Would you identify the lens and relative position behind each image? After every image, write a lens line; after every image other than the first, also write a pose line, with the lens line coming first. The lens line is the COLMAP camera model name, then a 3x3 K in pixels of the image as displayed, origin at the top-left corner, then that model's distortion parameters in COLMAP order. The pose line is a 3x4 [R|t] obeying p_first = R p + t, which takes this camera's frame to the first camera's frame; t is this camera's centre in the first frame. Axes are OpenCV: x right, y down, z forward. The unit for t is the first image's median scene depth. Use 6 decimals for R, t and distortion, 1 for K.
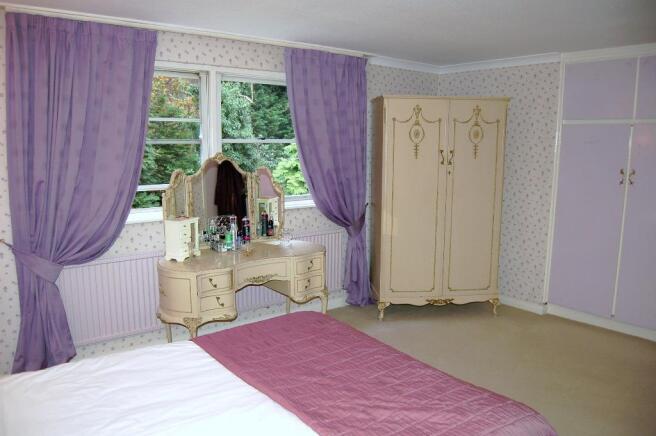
lens RADIAL K [[513.5, 0, 308.3], [0, 513.5, 218.7], [0, 0, 1]] dist [-0.002489, 0.000004]
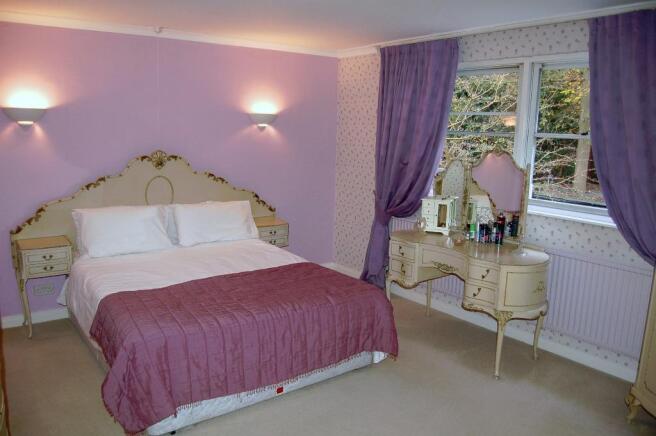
lens RADIAL K [[513.5, 0, 308.3], [0, 513.5, 218.7], [0, 0, 1]] dist [-0.002489, 0.000004]
pose [[0.032719, 0.173577, -0.984277, 0.812145], [-0.181440, 0.969472, 0.164935, -0.087537], [0.982858, 0.173190, 0.063214, 0.592387]]
